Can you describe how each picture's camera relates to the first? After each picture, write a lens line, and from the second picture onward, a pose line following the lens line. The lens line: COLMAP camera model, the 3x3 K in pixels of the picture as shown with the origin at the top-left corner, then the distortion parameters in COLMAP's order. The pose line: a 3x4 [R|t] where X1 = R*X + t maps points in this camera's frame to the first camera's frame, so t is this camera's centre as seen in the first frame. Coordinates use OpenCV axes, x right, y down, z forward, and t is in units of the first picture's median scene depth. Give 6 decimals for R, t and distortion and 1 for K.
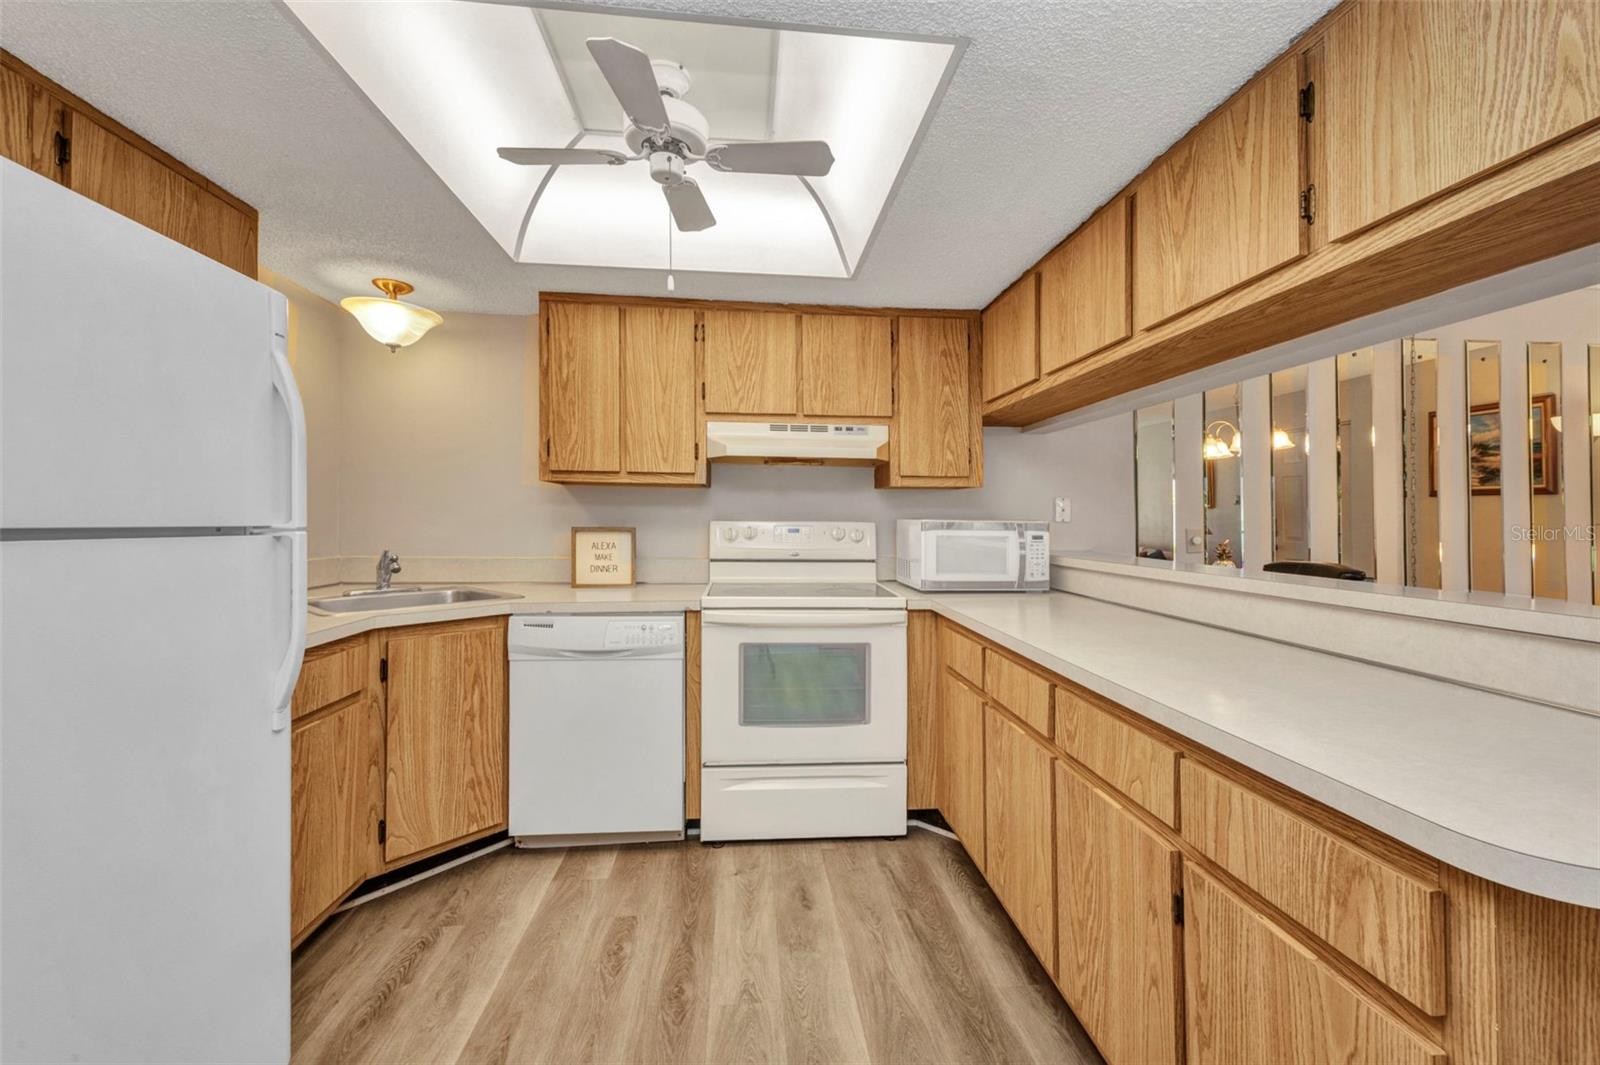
lens RADIAL K [[649.7, 0, 807.5], [0, 649.7, 518.3], [0, 0, 1]] dist [0.022751, -0.000022]
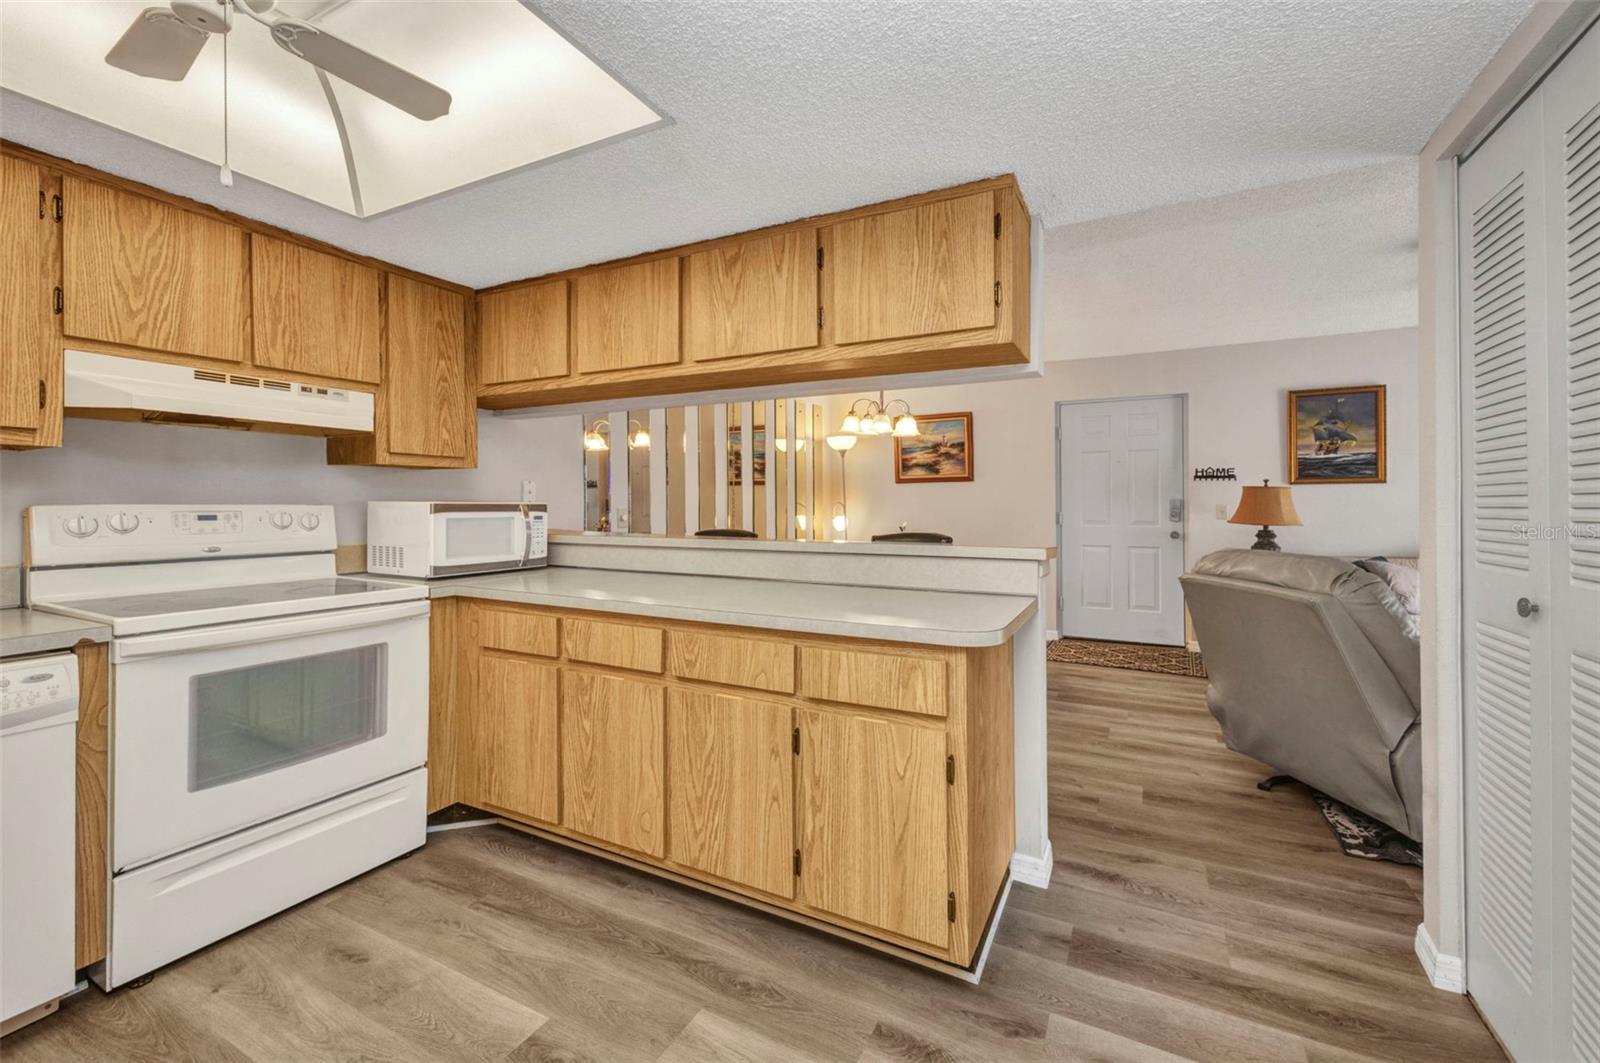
lens RADIAL K [[642.7, 0, 798.8], [0, 642.7, 501.6], [0, 0, 1]] dist [0.023595, -0.000249]
pose [[0.563783, -0.004849, 0.825909, -0.310660], [0.003350, 0.999988, 0.003585, 0.000344], [-0.825916, 0.000746, 0.563793, 0.045921]]
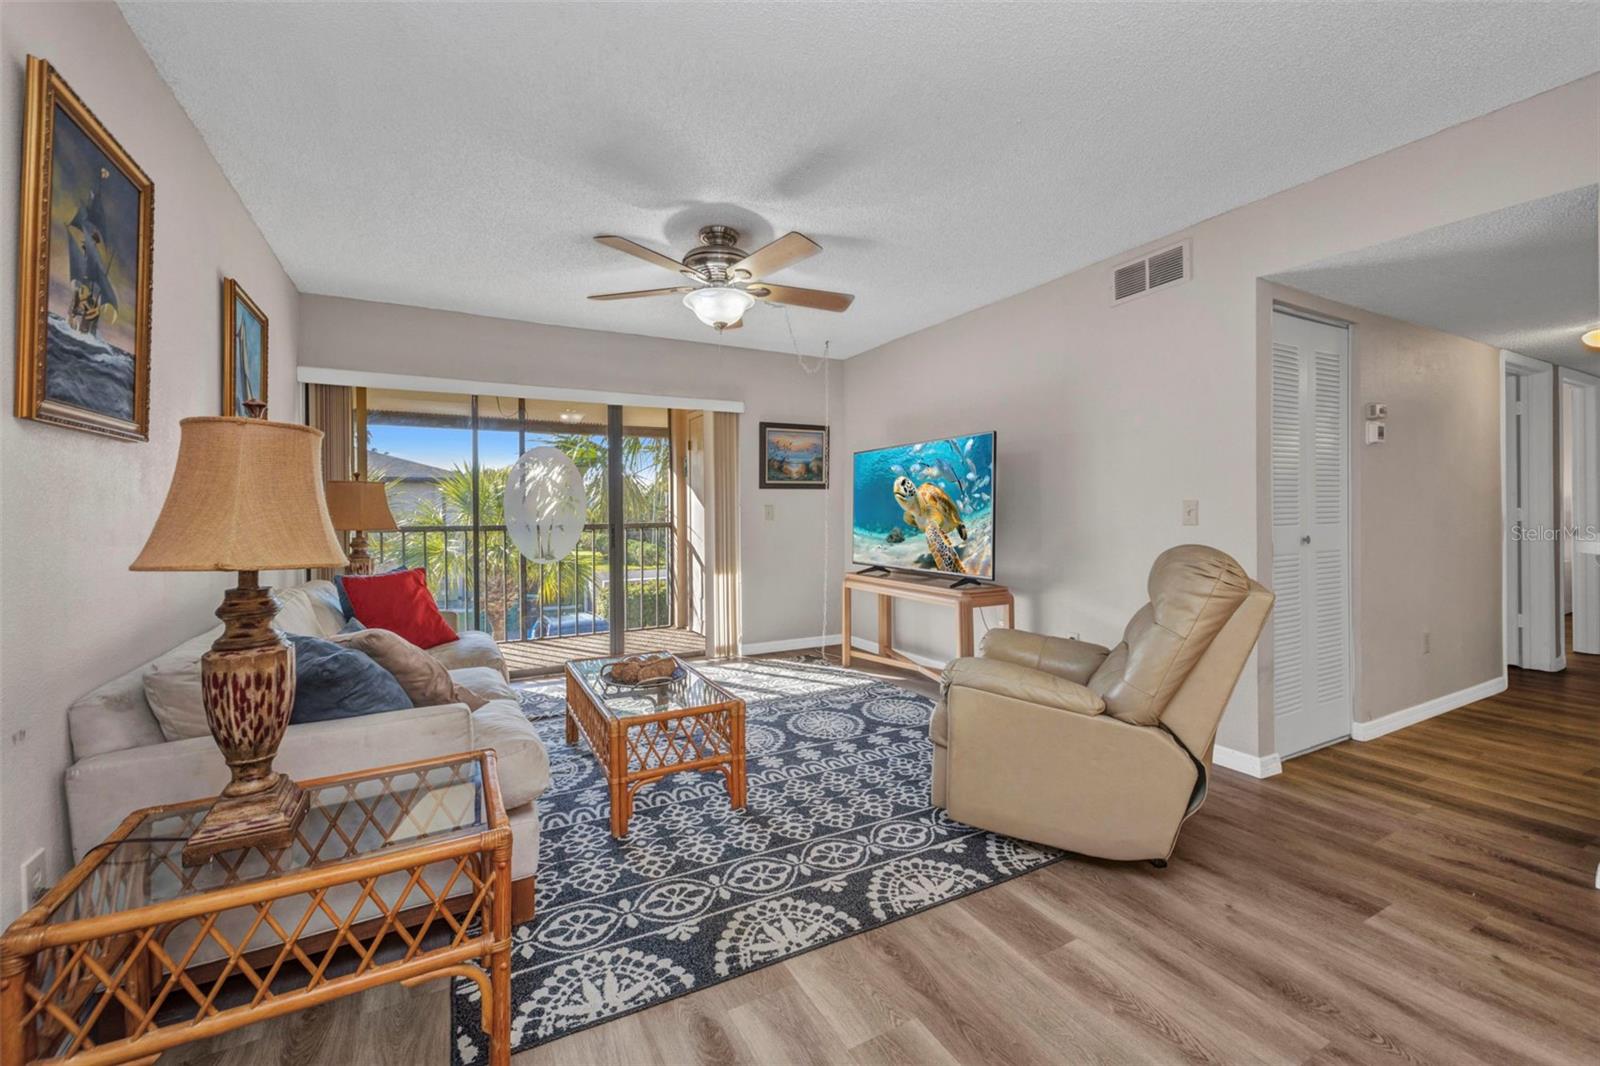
lens RADIAL K [[640.8, 0, 799.2], [0, 640.8, 504.6], [0, 0, 1]] dist [0.012454, -0.003863]
pose [[-0.925790, -0.002336, -0.378030, 1.799985], [0.001860, 0.999941, -0.010734, 0.034810], [0.378033, -0.010641, -0.925731, 0.622817]]
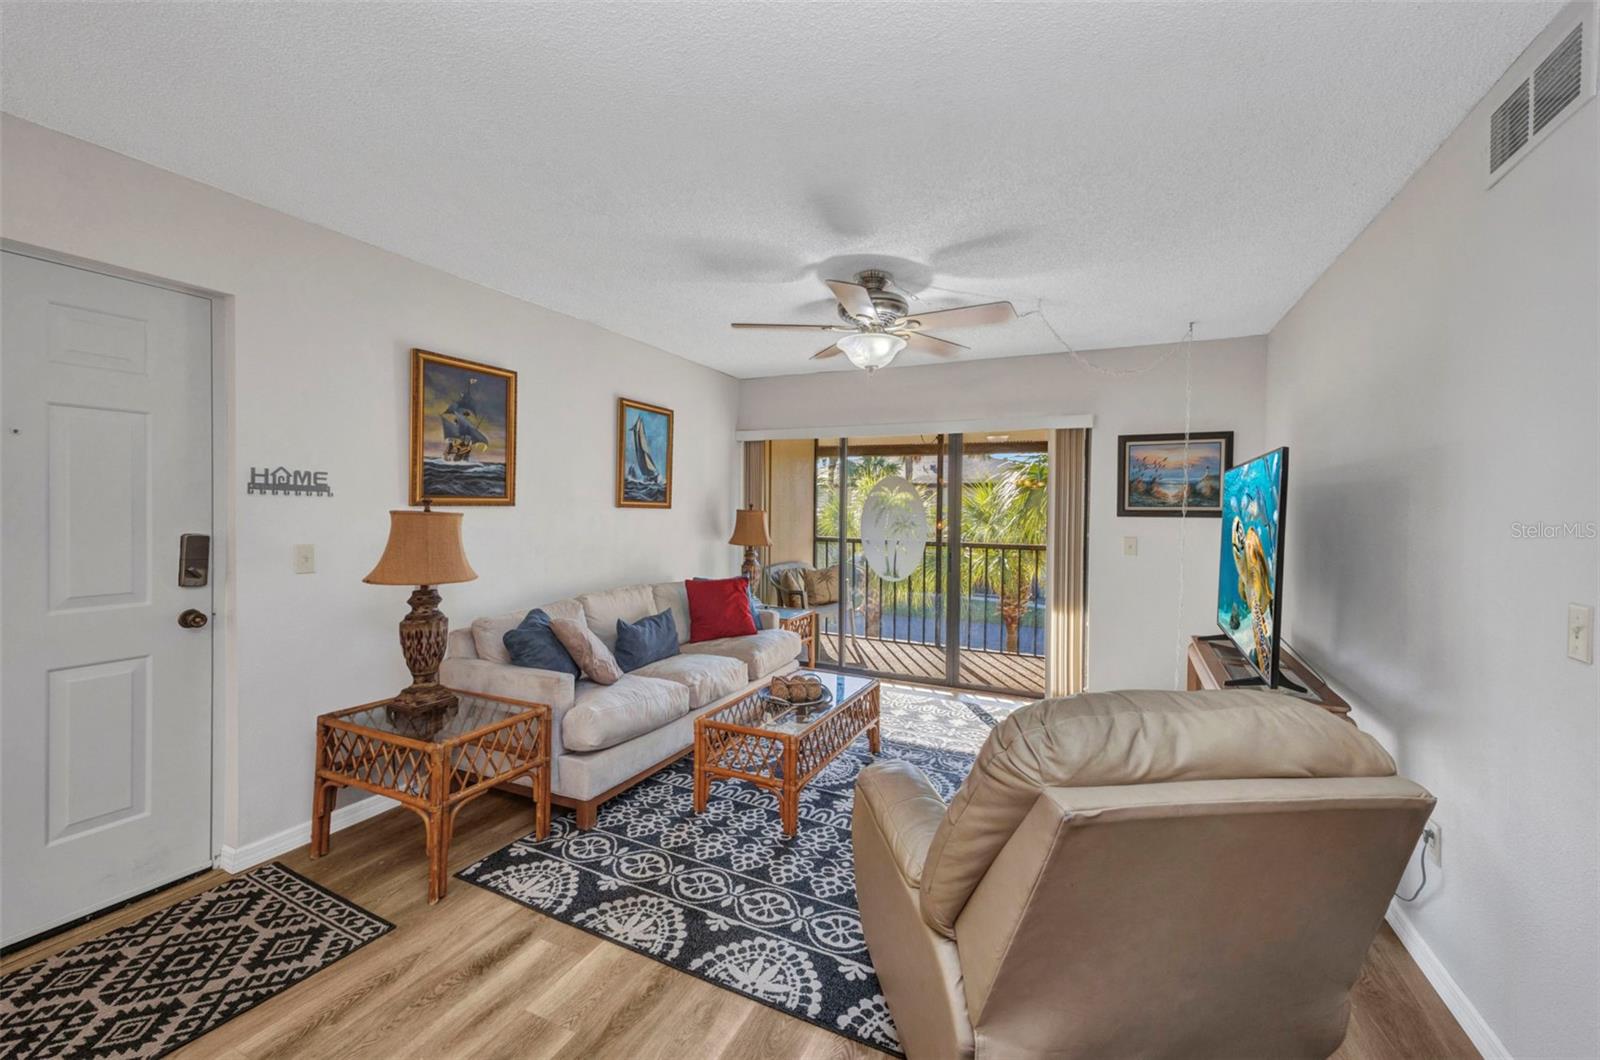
lens RADIAL K [[648.4, 0, 820.7], [0, 648.4, 515.3], [0, 0, 1]] dist [0.001736, 0.000224]
pose [[-0.858663, -0.022263, 0.512056, 0.931611], [-0.017640, 0.999748, 0.013888, -0.051757], [-0.512236, 0.002892, -0.858840, 0.558747]]
